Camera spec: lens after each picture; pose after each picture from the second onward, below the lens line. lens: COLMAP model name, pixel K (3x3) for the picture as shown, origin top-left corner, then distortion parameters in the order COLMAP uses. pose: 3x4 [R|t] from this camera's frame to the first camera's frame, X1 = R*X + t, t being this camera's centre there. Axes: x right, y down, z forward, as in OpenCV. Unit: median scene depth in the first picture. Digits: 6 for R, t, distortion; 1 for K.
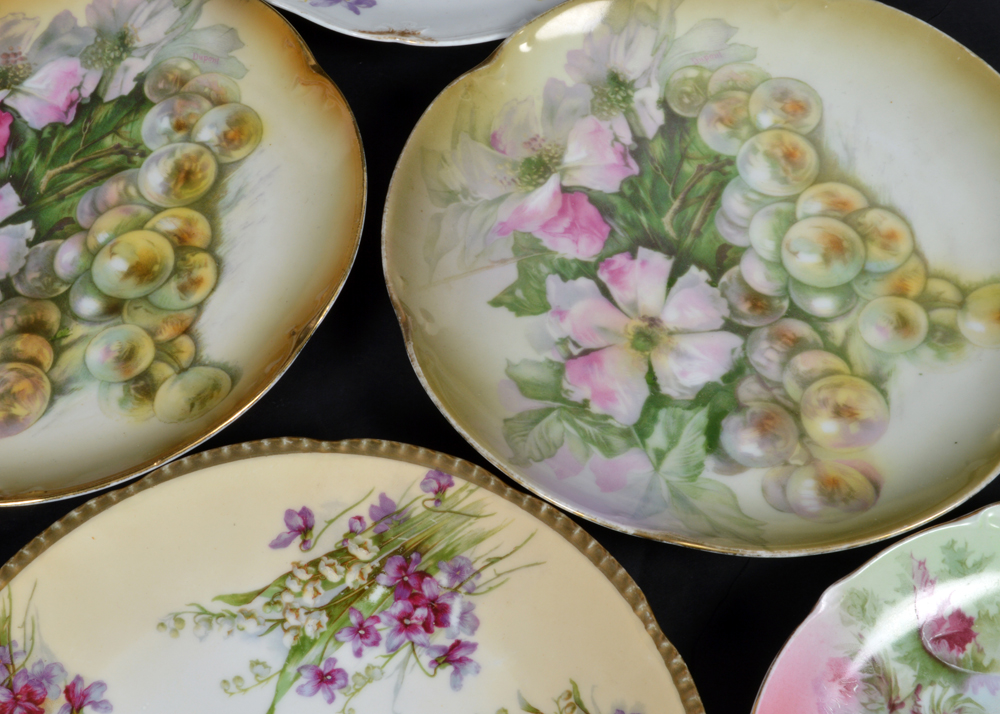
lens RADIAL K [[1746.9, 0, 497.9], [0, 1746.9, 356.6], [0, 0, 1]] dist [0.001712, 0.000000]
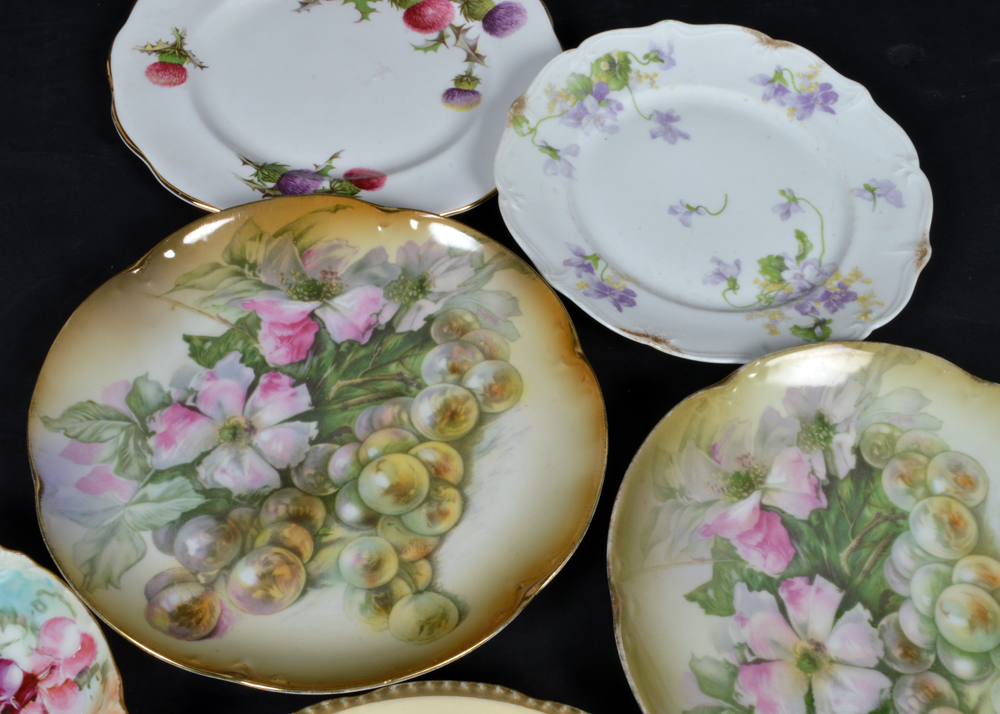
lens RADIAL K [[1339.8, 0, 503.3], [0, 1339.8, 356.8], [0, 0, 1]] dist [-0.038586, 0.000000]
pose [[0.970083, 0.240479, -0.033287, -0.139954], [-0.241814, 0.969300, -0.044543, -0.124282], [0.021553, 0.051260, 0.998453, 0.105491]]
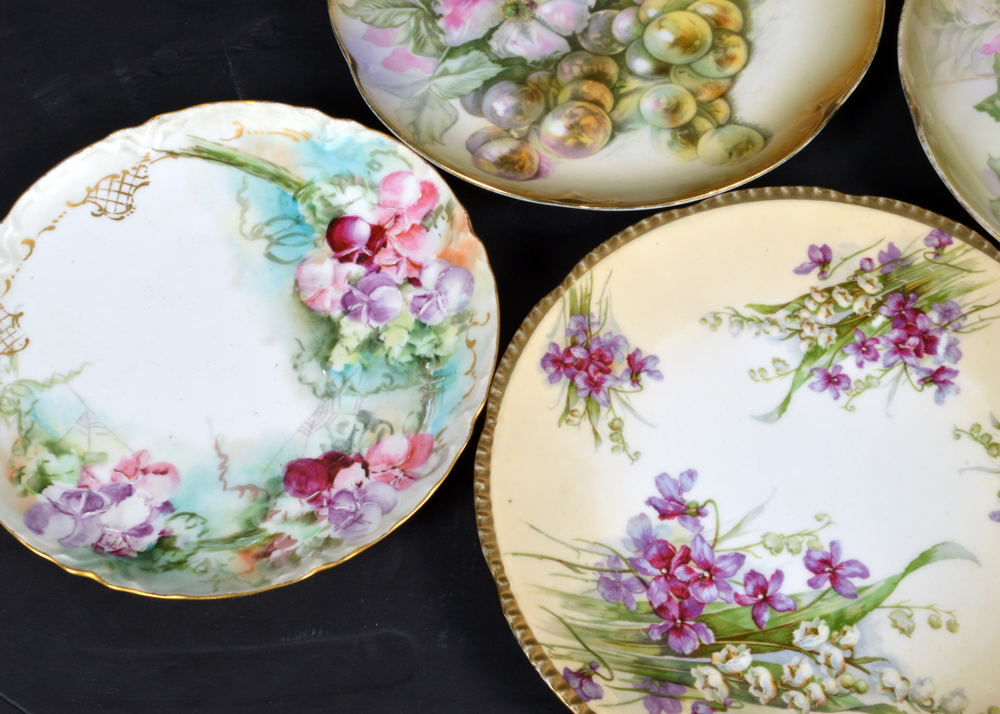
lens RADIAL K [[1521.9, 0, 500.2], [0, 1521.9, 354.5], [0, 0, 1]] dist [-0.019779, 0.000000]
pose [[0.986649, 0.148493, -0.066891, -0.249260], [-0.142452, 0.985926, 0.087507, 0.099362], [0.078944, -0.076809, 0.993916, -0.092131]]
